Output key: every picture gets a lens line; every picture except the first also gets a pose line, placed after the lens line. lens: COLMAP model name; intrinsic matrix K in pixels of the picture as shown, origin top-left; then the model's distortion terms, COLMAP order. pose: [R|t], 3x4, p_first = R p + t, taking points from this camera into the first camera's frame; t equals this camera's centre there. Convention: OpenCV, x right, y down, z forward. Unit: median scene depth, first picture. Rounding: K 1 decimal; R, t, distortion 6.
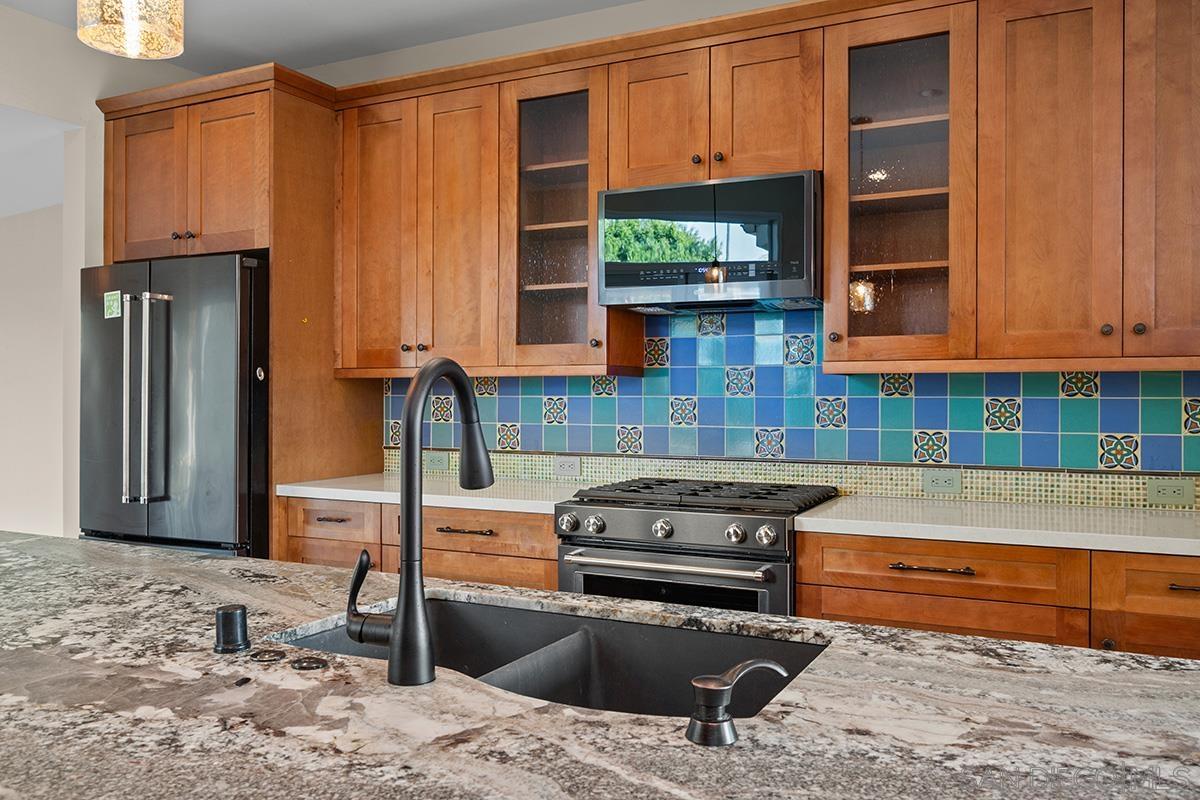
lens RADIAL K [[968.3, 0, 604.9], [0, 968.3, 392.8], [0, 0, 1]] dist [-0.000665, 0.002360]
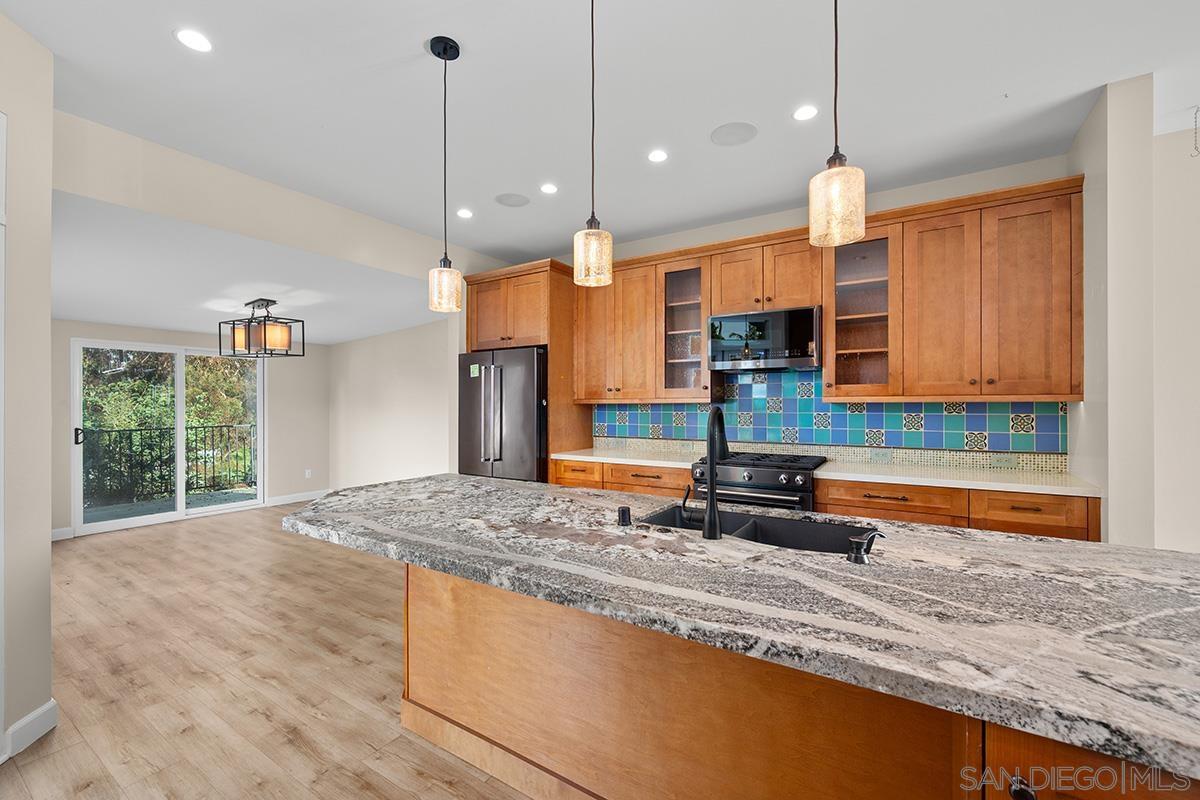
lens RADIAL K [[500.6, 0, 603.1], [0, 500.6, 403.3], [0, 0, 1]] dist [0.001899, -0.000081]
pose [[0.994888, -0.004228, -0.100901, -0.127955], [0.004057, 0.999990, -0.001901, -0.017054], [0.100908, 0.001482, 0.994895, -0.112714]]
